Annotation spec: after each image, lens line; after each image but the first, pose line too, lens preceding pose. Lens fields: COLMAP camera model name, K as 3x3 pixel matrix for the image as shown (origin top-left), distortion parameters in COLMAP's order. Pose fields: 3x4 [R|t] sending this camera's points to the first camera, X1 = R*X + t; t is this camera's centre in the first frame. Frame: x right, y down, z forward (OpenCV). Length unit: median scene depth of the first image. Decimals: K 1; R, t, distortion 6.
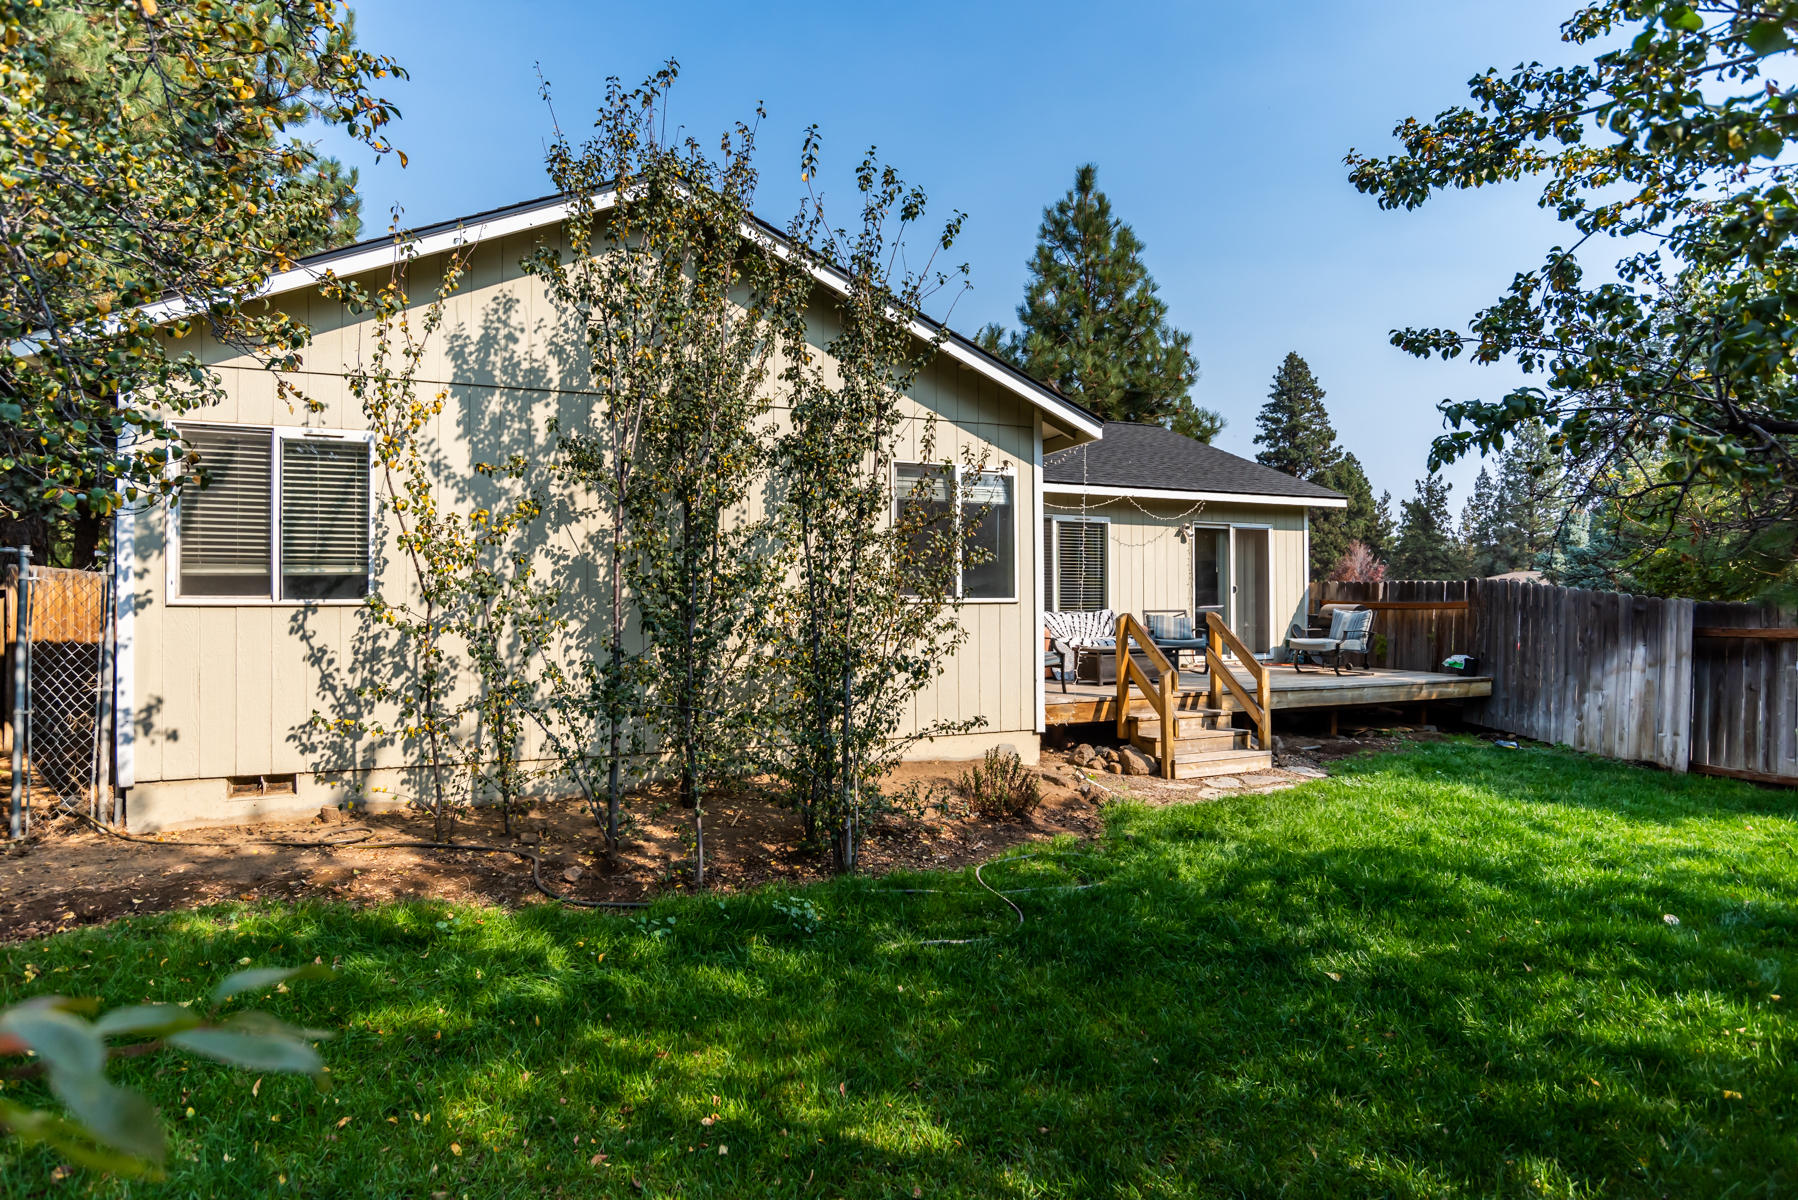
lens RADIAL K [[957.1, 0, 899.6], [0, 957.1, 615.7], [0, 0, 1]] dist [-0.054112, -0.000068]
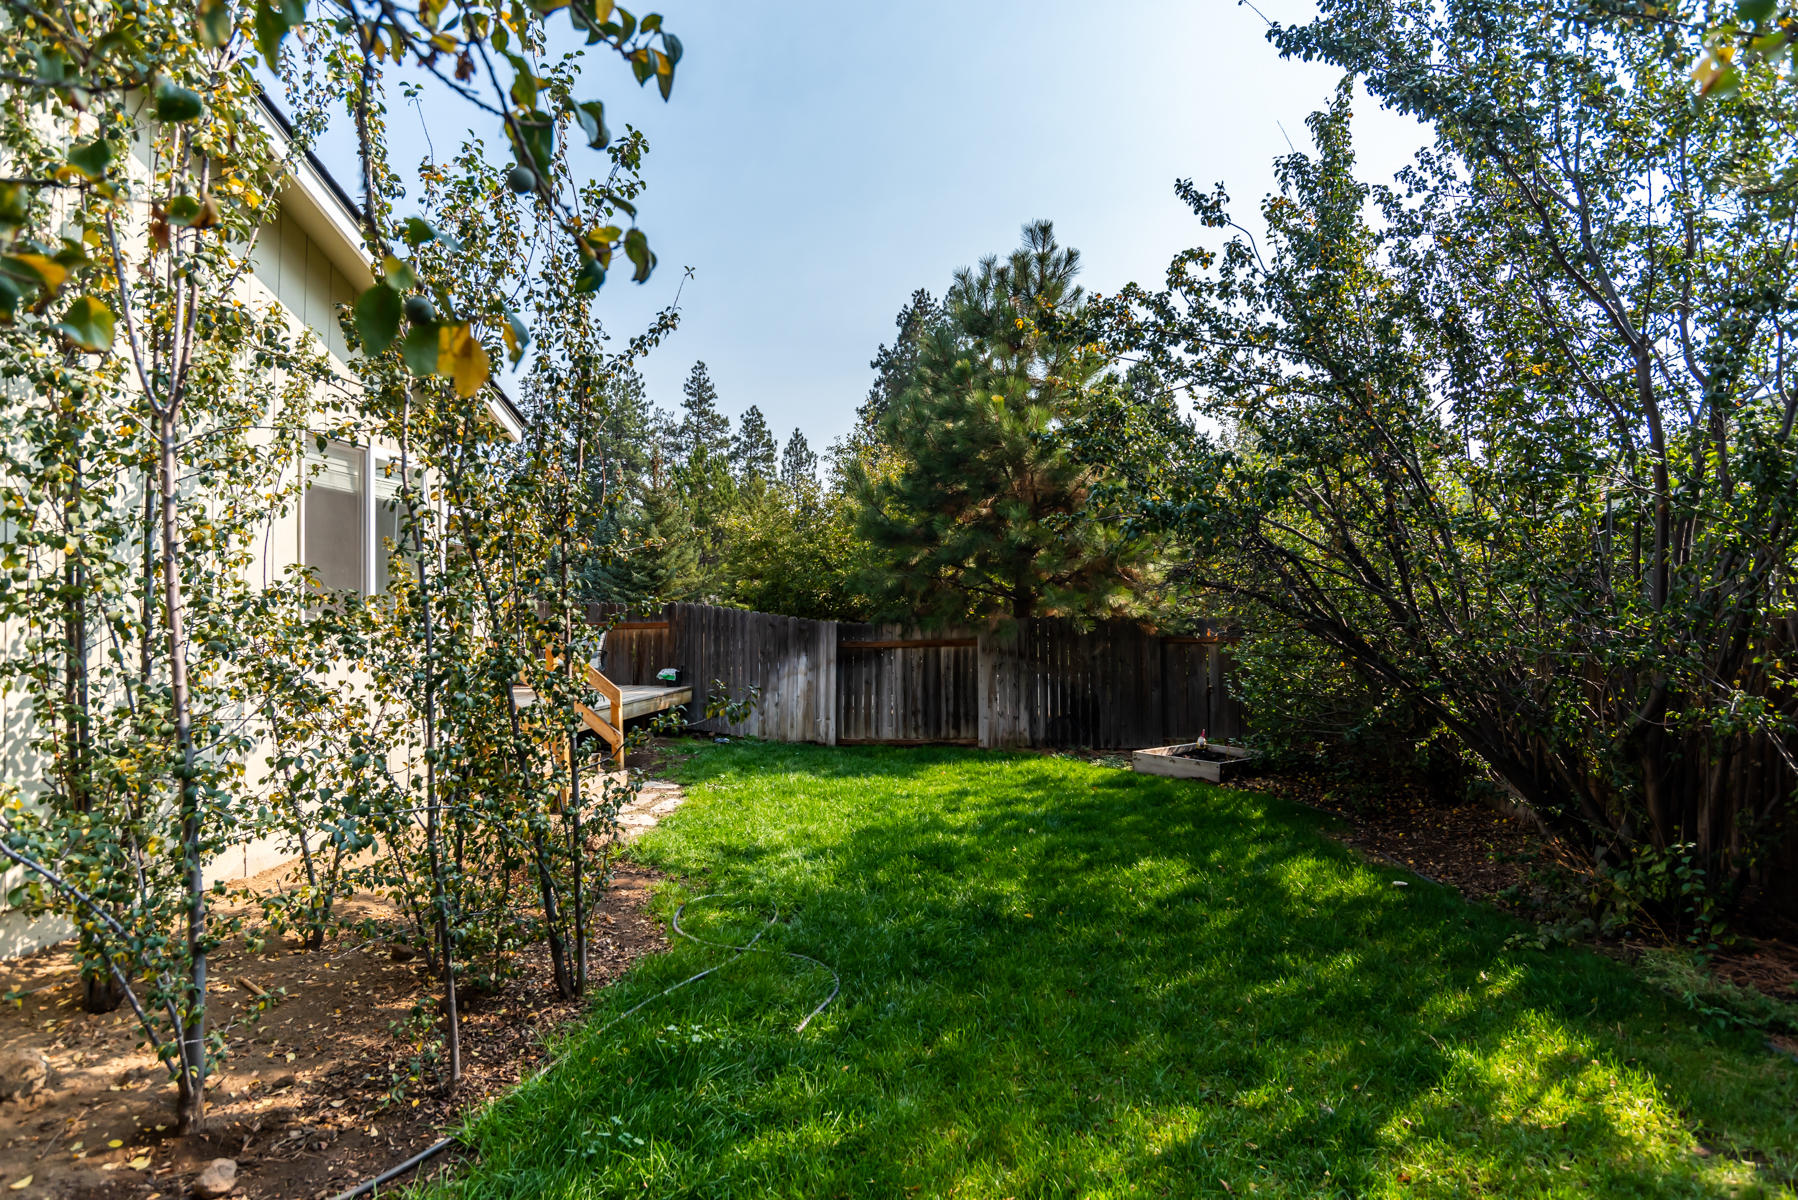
lens RADIAL K [[957.1, 0, 899.6], [0, 957.1, 615.7], [0, 0, 1]] dist [-0.054112, -0.000068]
pose [[0.398894, 0.002968, 0.916992, -0.422436], [0.004586, 0.999976, -0.005231, -0.018169], [-0.916985, 0.006292, 0.398871, 0.313129]]
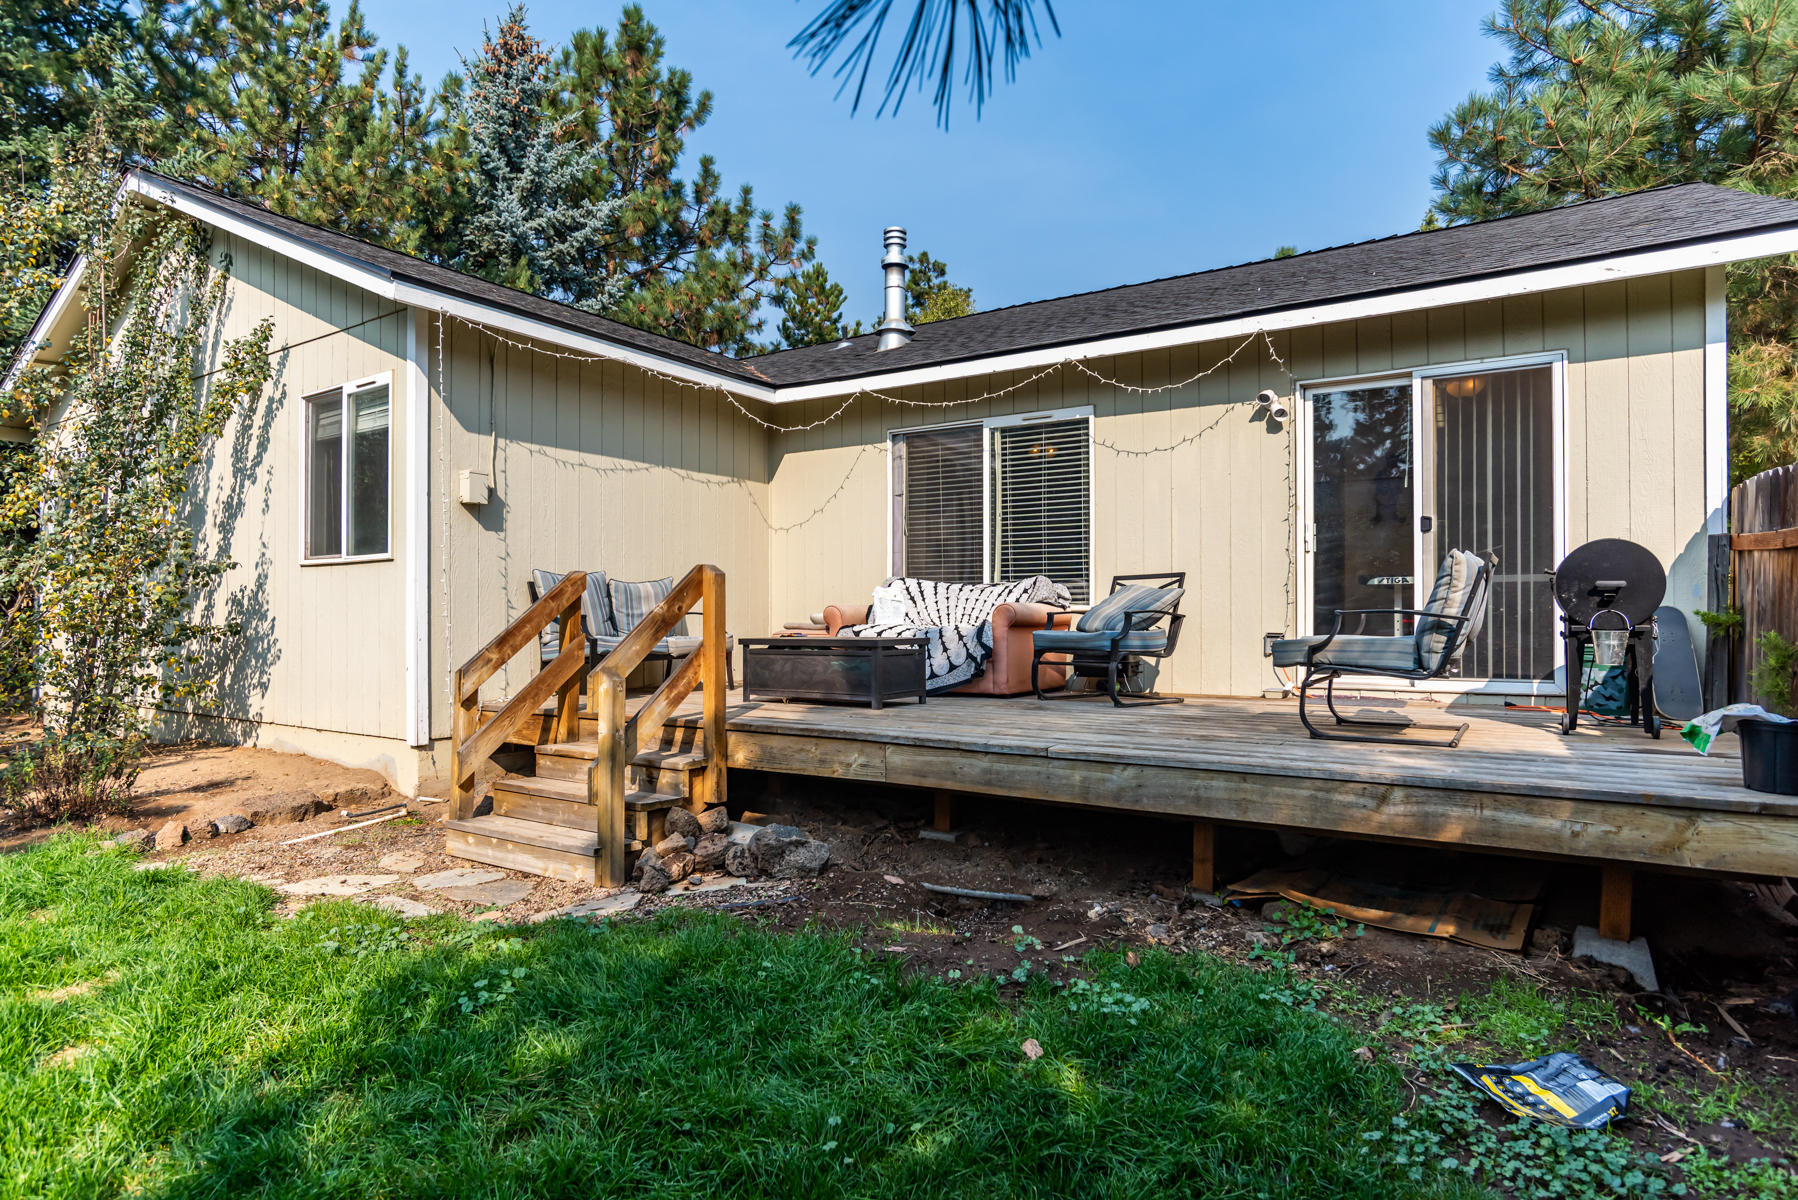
lens RADIAL K [[957.1, 0, 899.6], [0, 957.1, 615.7], [0, 0, 1]] dist [-0.054112, -0.000068]
pose [[0.573908, 0.000310, -0.818920, 0.788632], [-0.006151, 0.999973, -0.003932, 0.025064], [0.818897, 0.007294, 0.573894, 0.784469]]
